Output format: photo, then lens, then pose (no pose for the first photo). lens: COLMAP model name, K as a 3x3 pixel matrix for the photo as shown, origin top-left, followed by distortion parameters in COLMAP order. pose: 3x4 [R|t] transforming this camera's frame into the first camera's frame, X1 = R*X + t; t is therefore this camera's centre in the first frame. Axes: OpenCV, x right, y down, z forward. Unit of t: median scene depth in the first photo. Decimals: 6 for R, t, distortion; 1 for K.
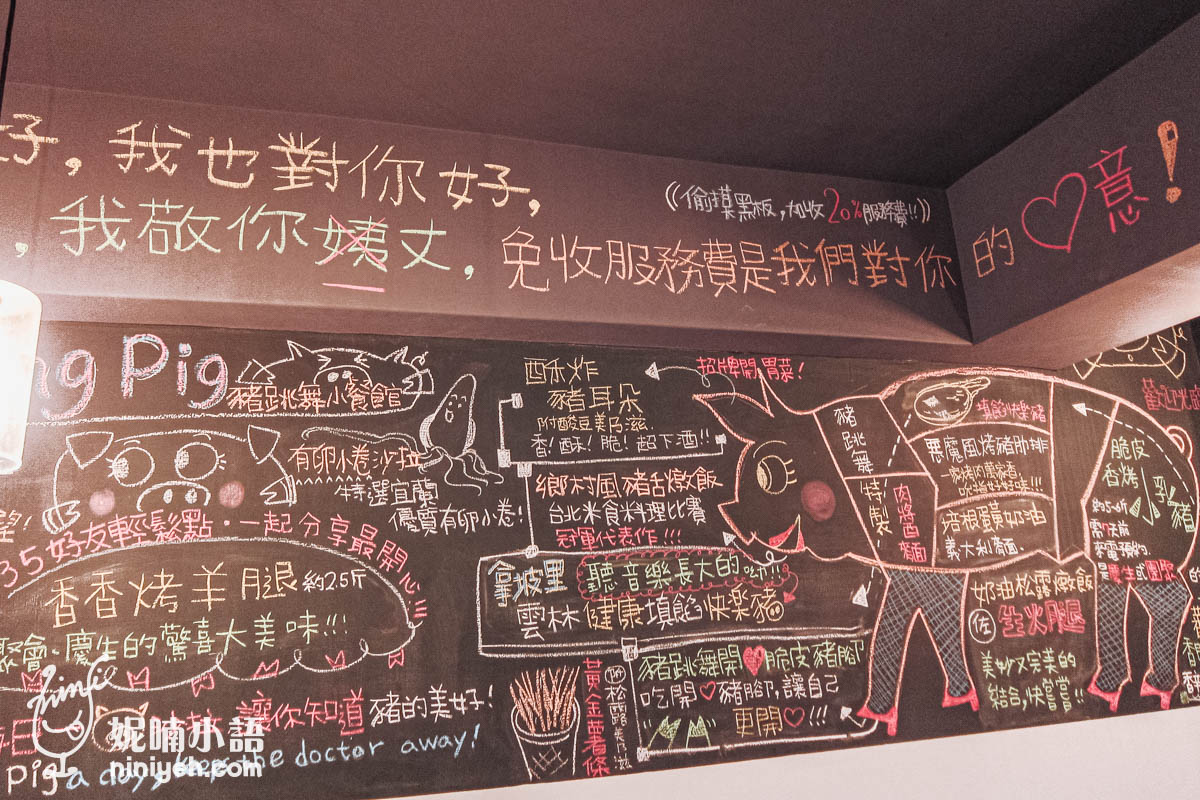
lens RADIAL K [[1016.5, 0, 598.7], [0, 1016.5, 341.3], [0, 0, 1]] dist [-0.042818, -0.002789]
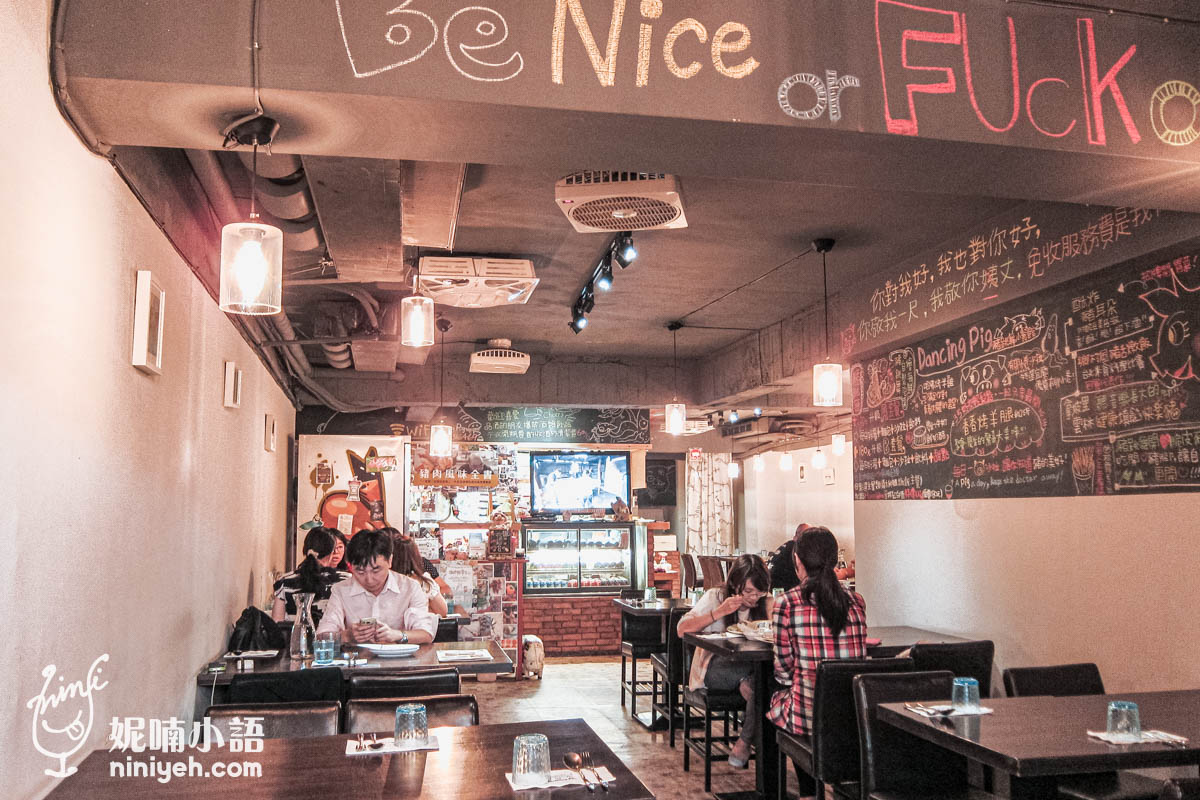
lens RADIAL K [[1016.5, 0, 598.7], [0, 1016.5, 341.3], [0, 0, 1]] dist [-0.042818, -0.002789]
pose [[-0.131120, -0.105843, -0.985700, 2.161507], [0.306085, 0.941384, -0.141801, 0.097526], [0.942931, -0.320301, -0.091037, 0.285035]]
